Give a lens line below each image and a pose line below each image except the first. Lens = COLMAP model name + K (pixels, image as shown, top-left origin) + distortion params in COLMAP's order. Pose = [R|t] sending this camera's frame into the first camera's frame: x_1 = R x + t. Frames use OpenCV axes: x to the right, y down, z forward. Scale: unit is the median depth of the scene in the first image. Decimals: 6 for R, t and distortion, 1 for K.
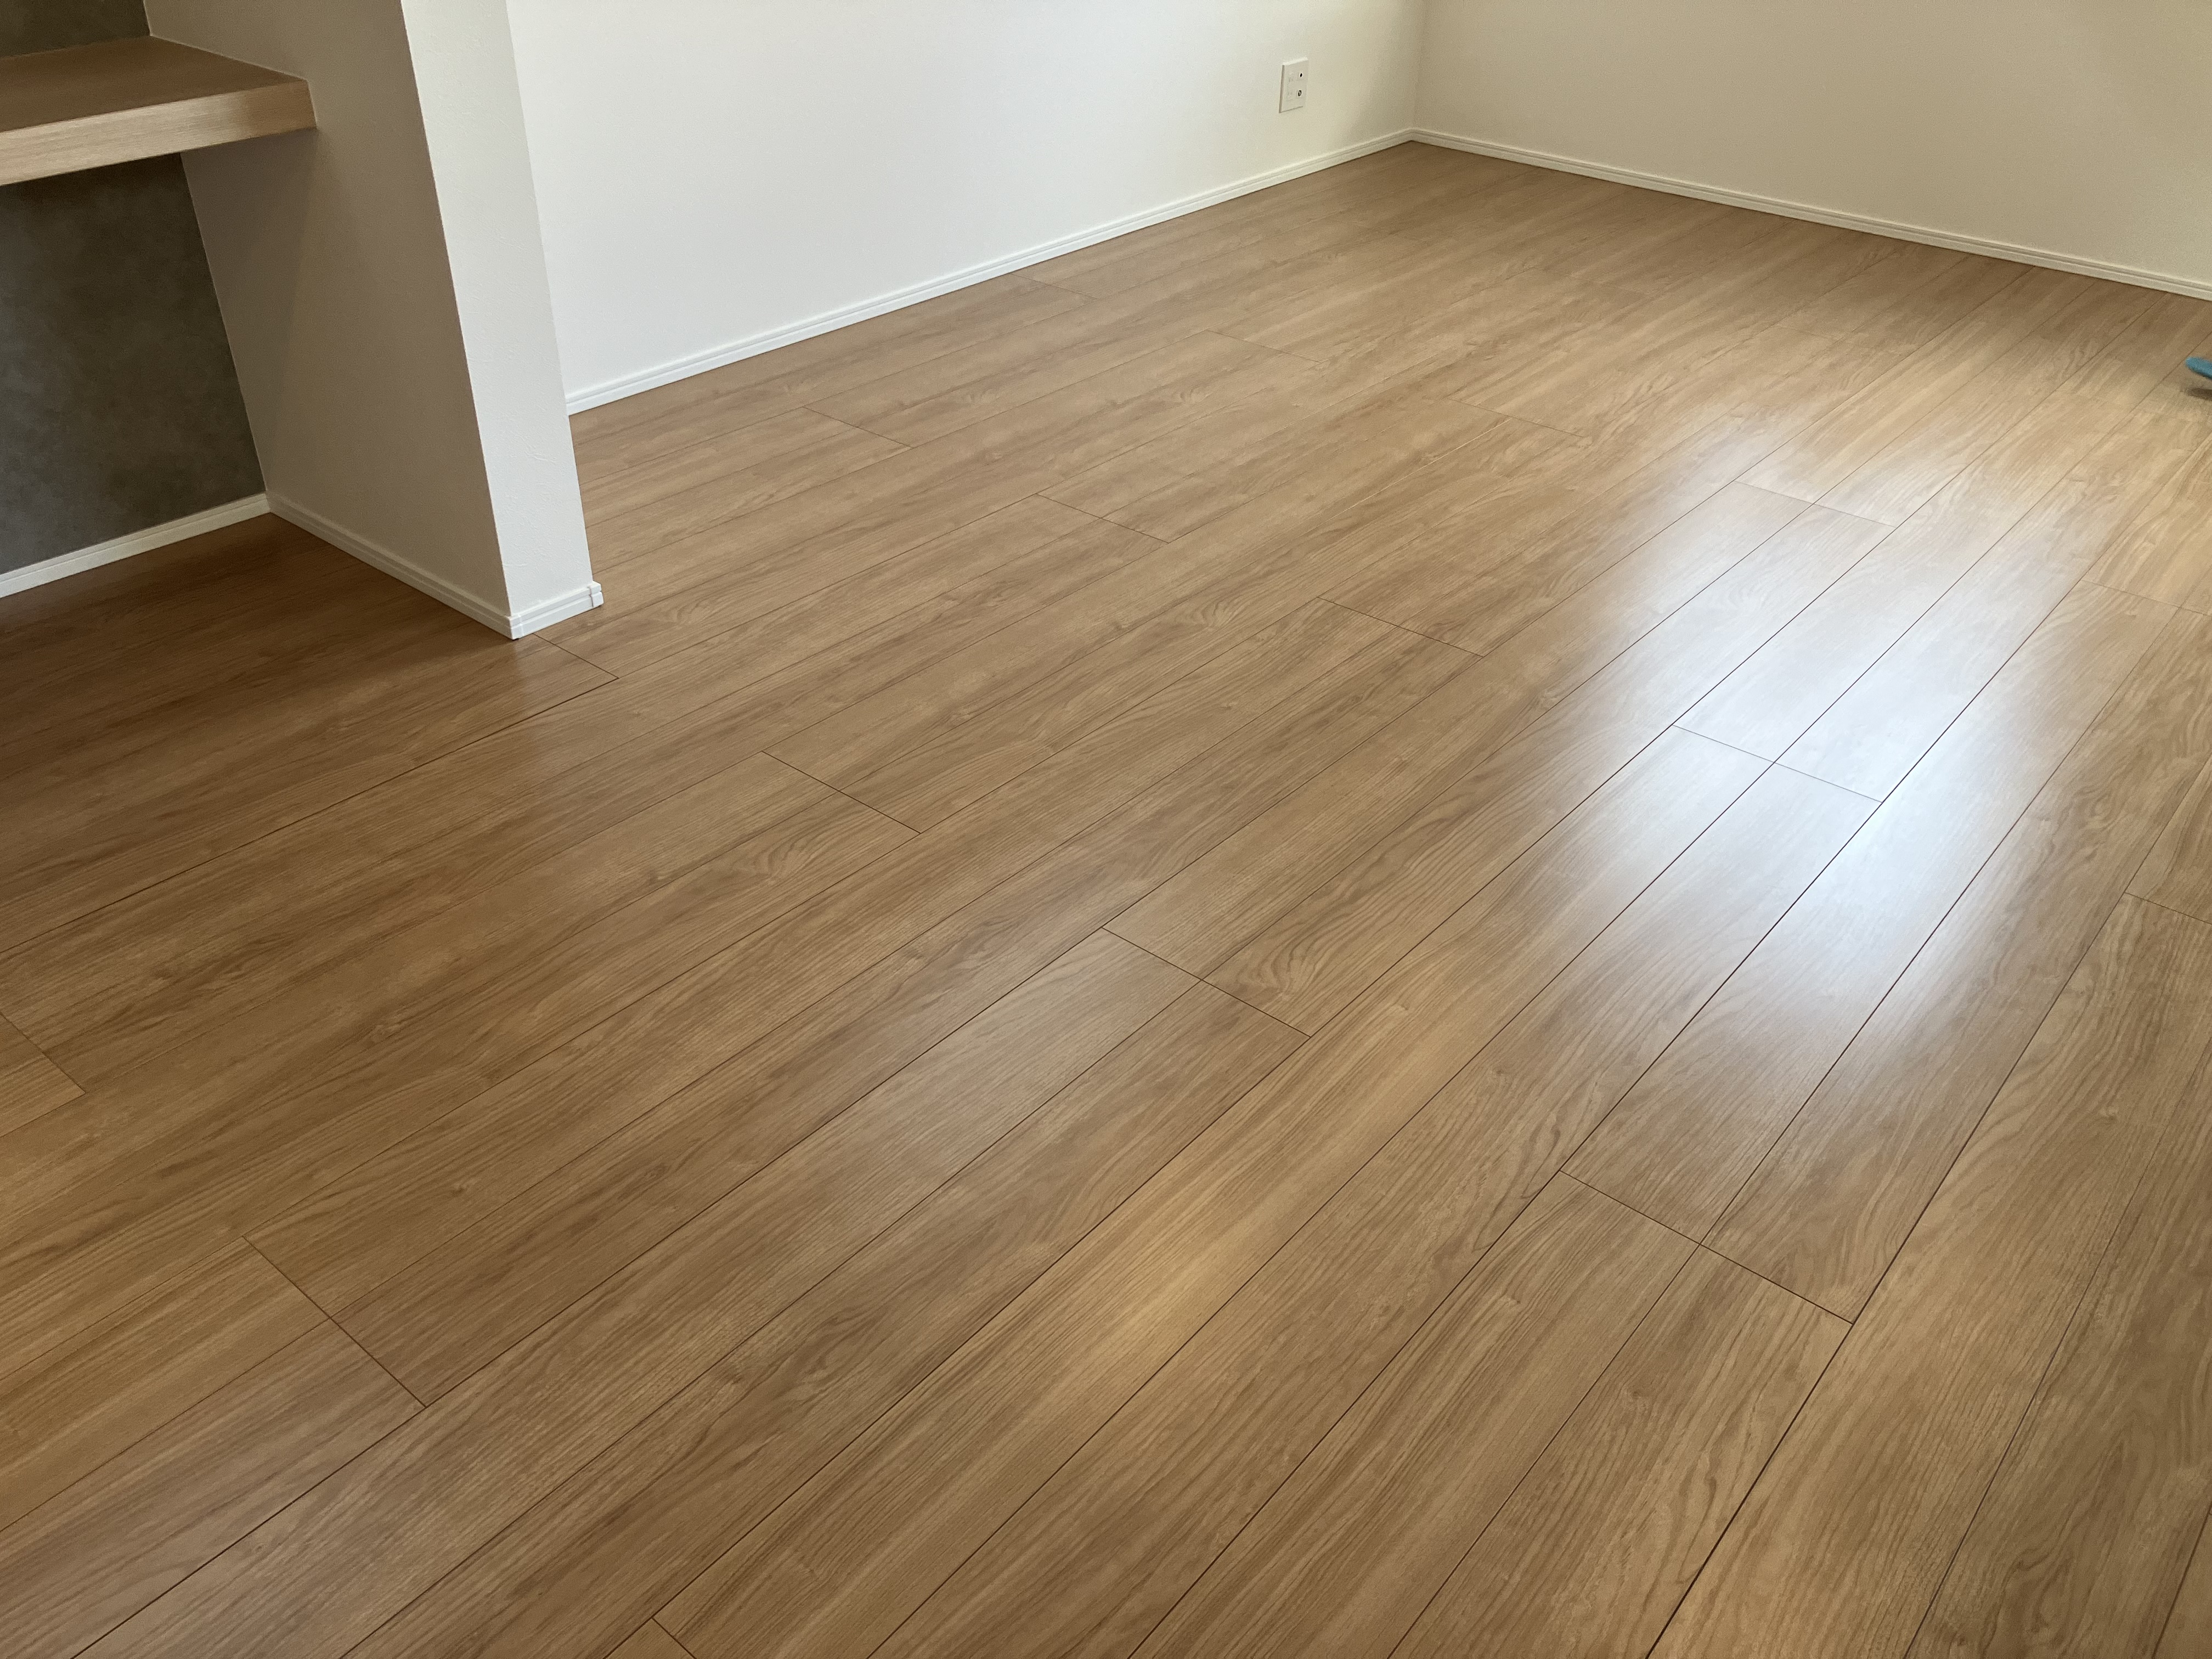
lens RADIAL K [[1792.6, 0, 1123.7], [0, 1792.6, 840.5], [0, 0, 1]] dist [0.025987, -0.020911]
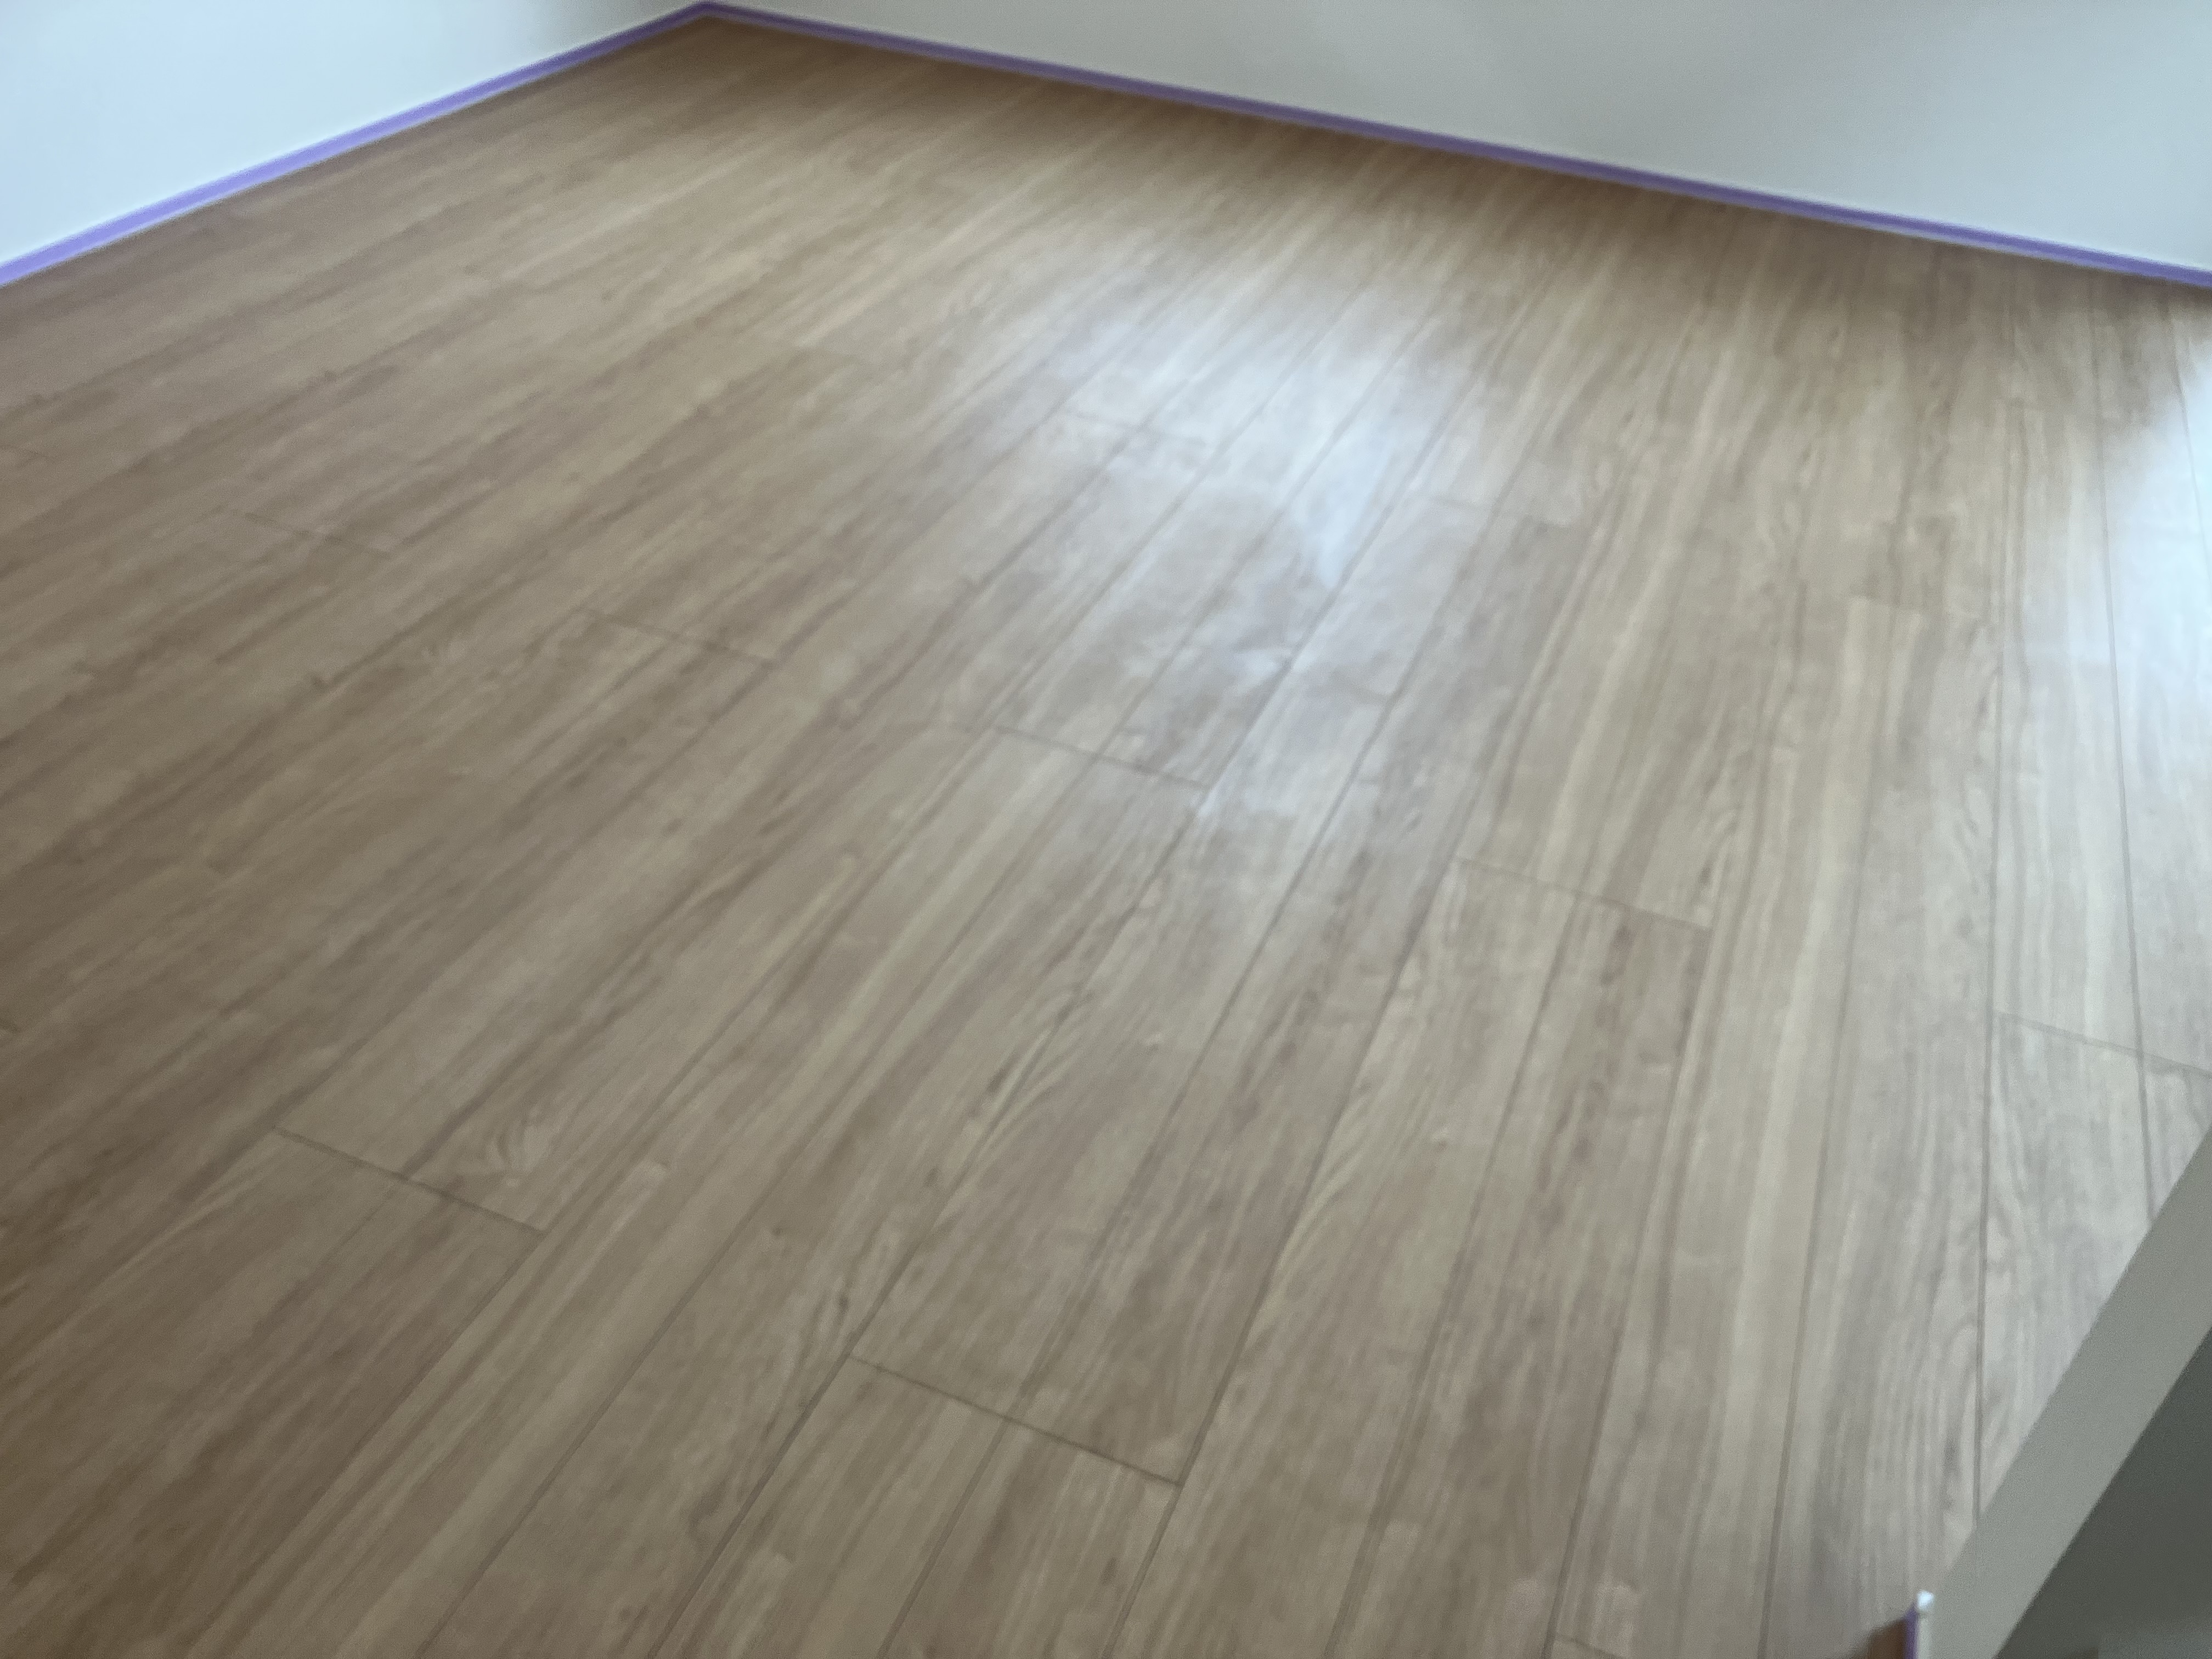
lens RADIAL K [[1792.6, 0, 1090.0], [0, 1792.6, 840.1], [0, 0, 1]] dist [0.025987, -0.020911]
pose [[0.958346, -0.144586, 0.246307, 0.132530], [0.125073, 0.987761, 0.093188, -0.088278], [-0.256766, -0.058500, 0.964701, 0.126910]]
